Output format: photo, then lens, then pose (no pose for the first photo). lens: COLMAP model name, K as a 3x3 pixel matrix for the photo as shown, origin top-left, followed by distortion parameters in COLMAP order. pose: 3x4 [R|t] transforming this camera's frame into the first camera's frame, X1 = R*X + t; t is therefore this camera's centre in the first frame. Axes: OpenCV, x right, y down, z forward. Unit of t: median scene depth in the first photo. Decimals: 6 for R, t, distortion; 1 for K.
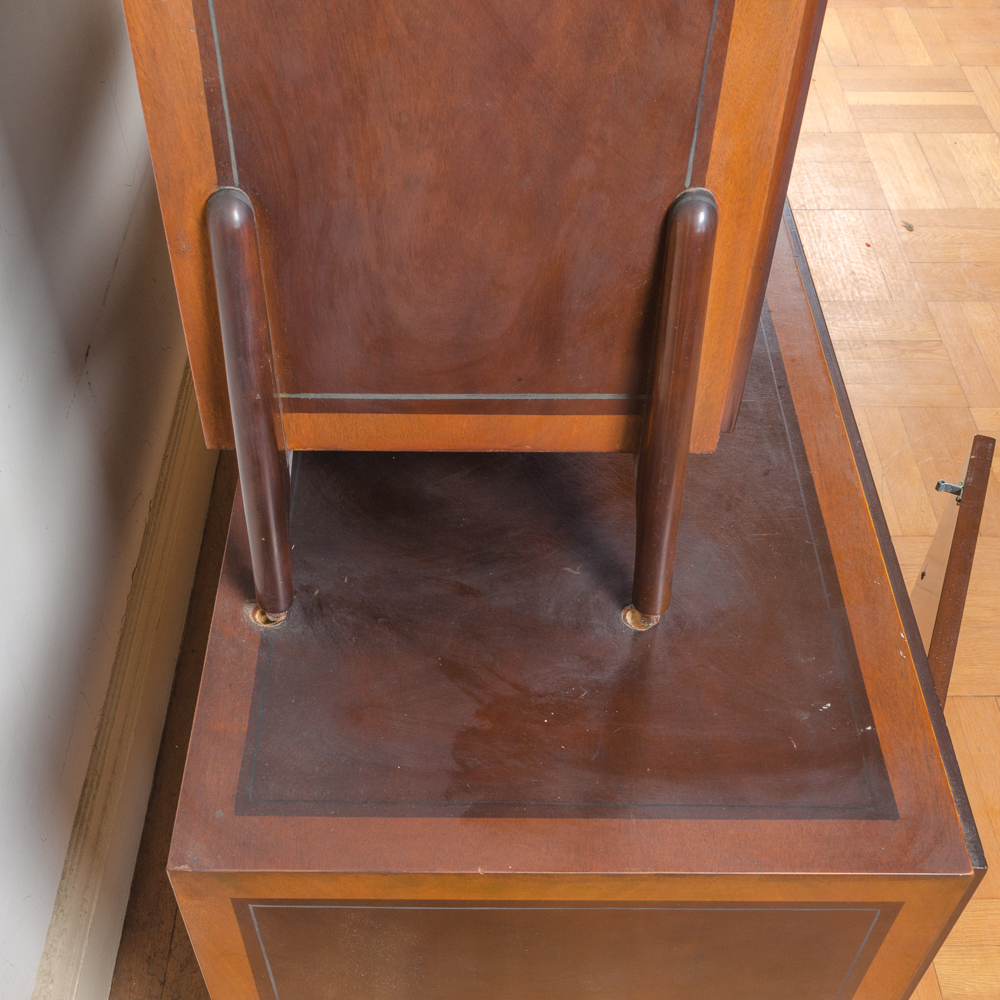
lens RADIAL K [[1221.4, 0, 497.2], [0, 1221.4, 504.8], [0, 0, 1]] dist [-0.011320, 0.000000]
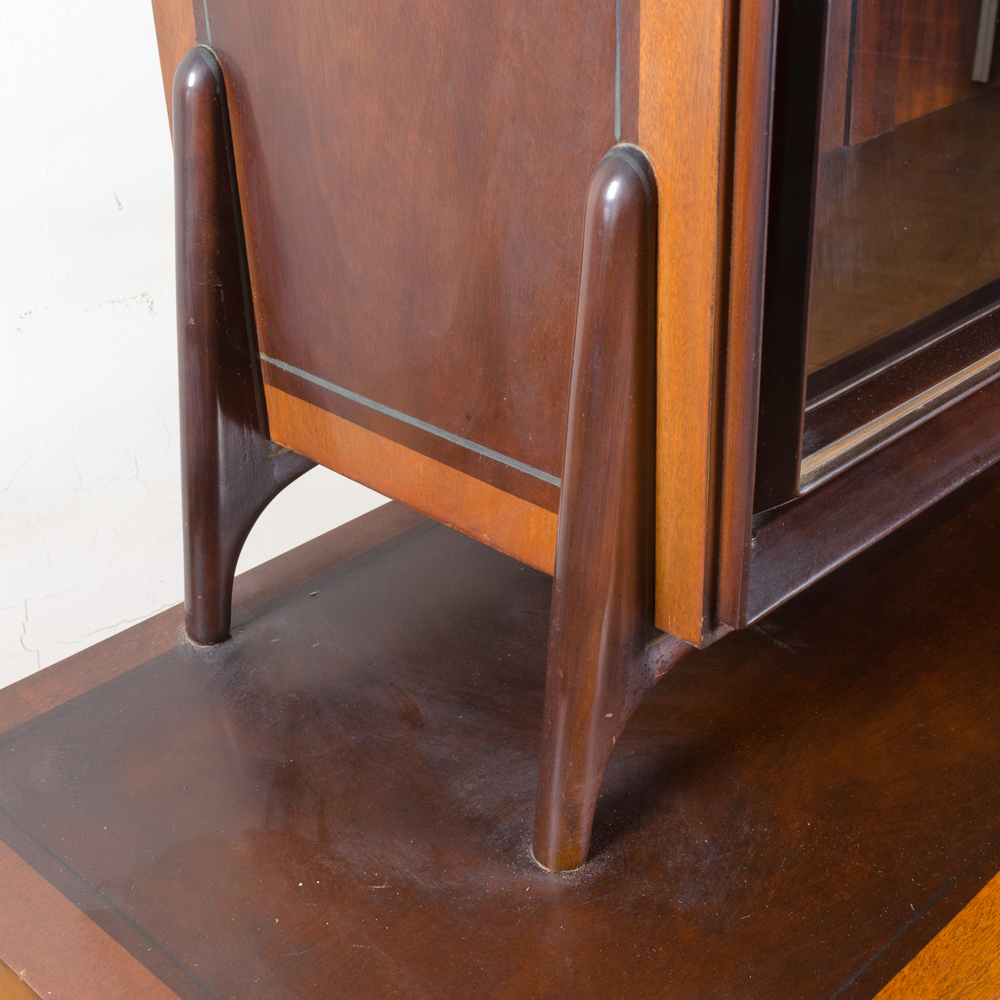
lens RADIAL K [[1483.6, 0, 499.1], [0, 1483.6, 506.8], [0, 0, 1]] dist [0.065734, 0.000000]
pose [[0.720488, 0.322502, -0.613914, 0.684604], [-0.494409, 0.859658, -0.128641, 0.055134], [0.486269, 0.396209, 0.778821, 0.401857]]
